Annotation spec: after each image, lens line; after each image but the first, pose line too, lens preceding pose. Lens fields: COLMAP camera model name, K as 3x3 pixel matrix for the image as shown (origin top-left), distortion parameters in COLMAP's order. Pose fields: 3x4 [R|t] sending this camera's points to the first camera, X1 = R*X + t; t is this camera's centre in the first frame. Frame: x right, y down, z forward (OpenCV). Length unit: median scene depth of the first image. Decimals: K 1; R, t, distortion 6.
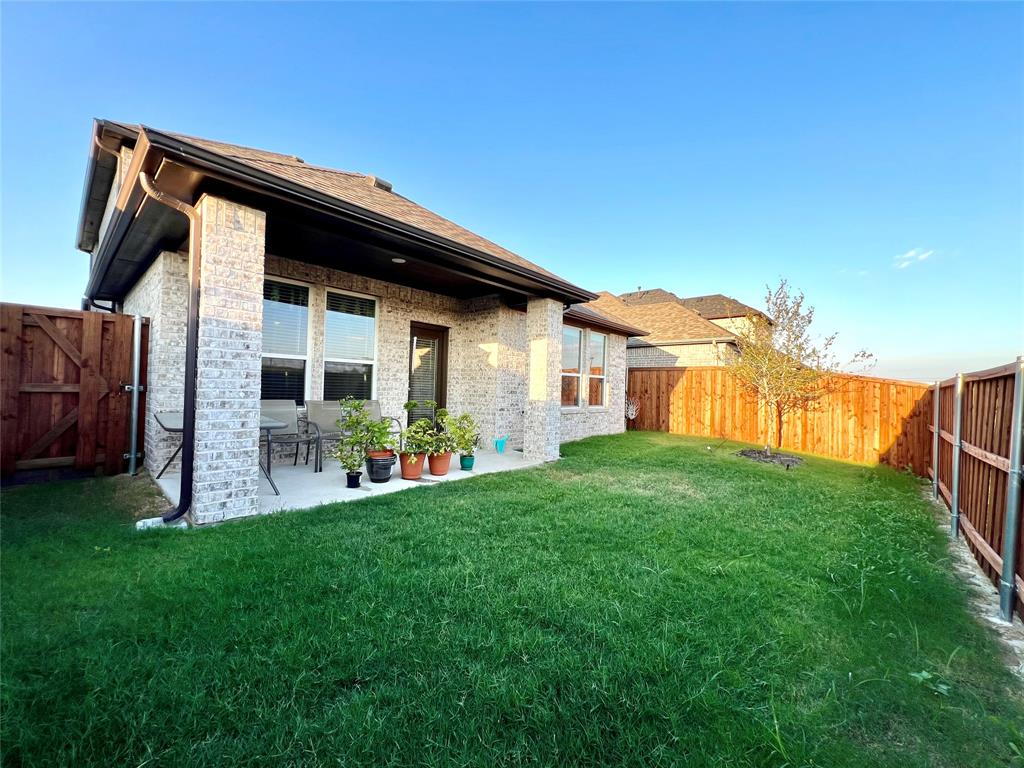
lens RADIAL K [[410.9, 0, 513.6], [0, 410.9, 384.6], [0, 0, 1]] dist [-0.001775, 0.000641]
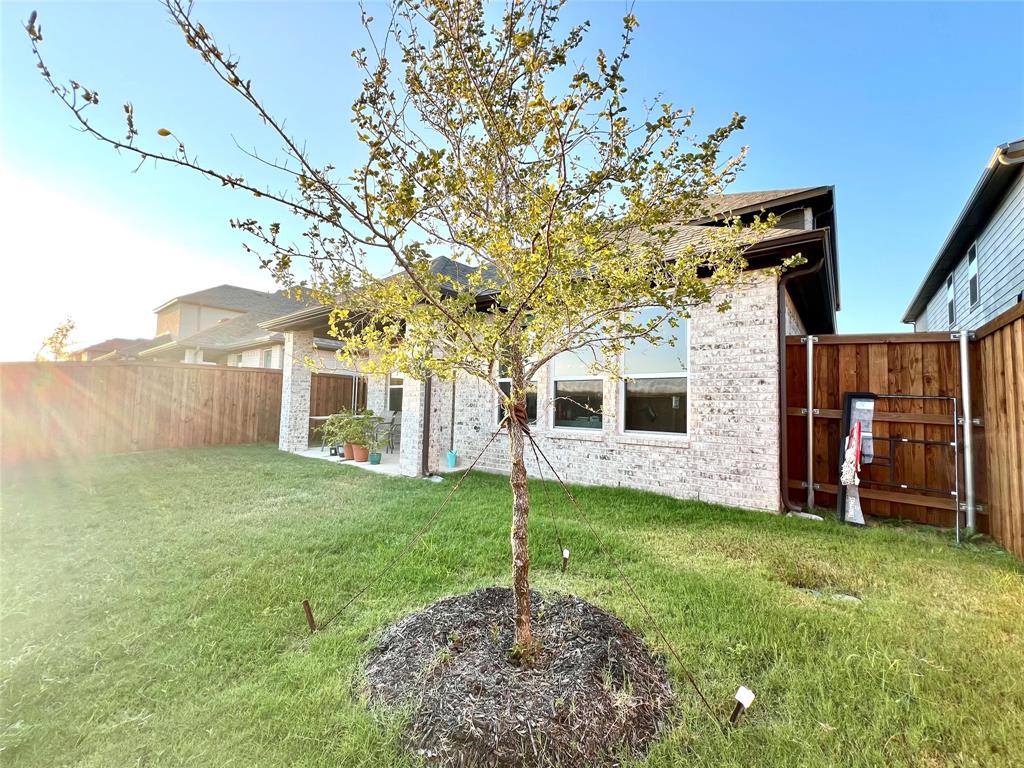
lens RADIAL K [[410.9, 0, 513.6], [0, 410.9, 384.6], [0, 0, 1]] dist [-0.001775, 0.000641]
pose [[0.047926, -0.068296, -0.996513, 0.706149], [-0.007031, 0.997612, -0.068710, 0.026644], [0.998826, 0.010300, 0.047331, 0.791763]]
